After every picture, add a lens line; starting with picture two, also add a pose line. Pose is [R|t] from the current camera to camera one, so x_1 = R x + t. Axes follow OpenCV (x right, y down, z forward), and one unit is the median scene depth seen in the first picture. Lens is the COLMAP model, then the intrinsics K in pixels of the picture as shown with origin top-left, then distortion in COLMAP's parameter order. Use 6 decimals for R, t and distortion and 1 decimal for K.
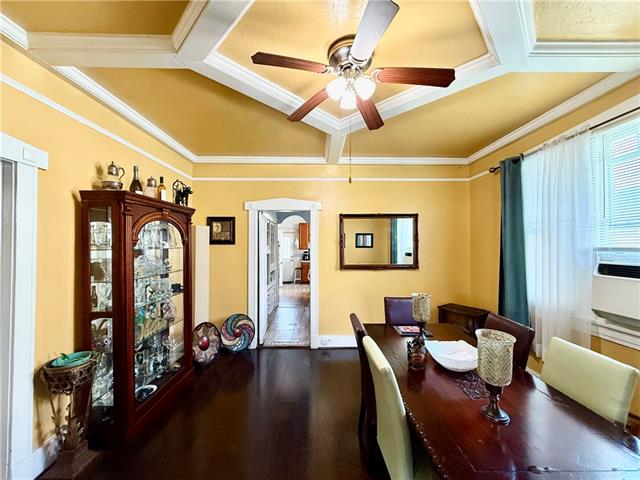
lens RADIAL K [[252.9, 0, 320.0], [0, 252.9, 240.0], [0, 0, 1]] dist [0.000112, 0.000158]
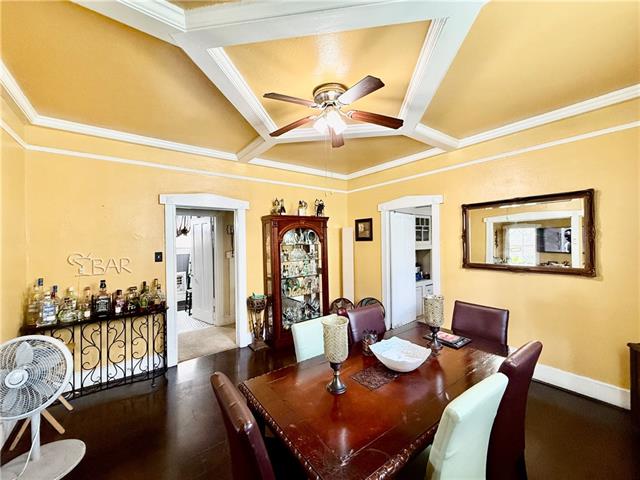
lens RADIAL K [[261.5, 0, 320.0], [0, 261.5, 240.0], [0, 0, 1]] dist [0.054205, 0.000056]
pose [[0.613276, -0.012339, -0.789772, 0.512329], [0.034012, 0.999363, 0.010797, -0.008028], [0.789136, -0.033483, 0.613305, 0.035140]]
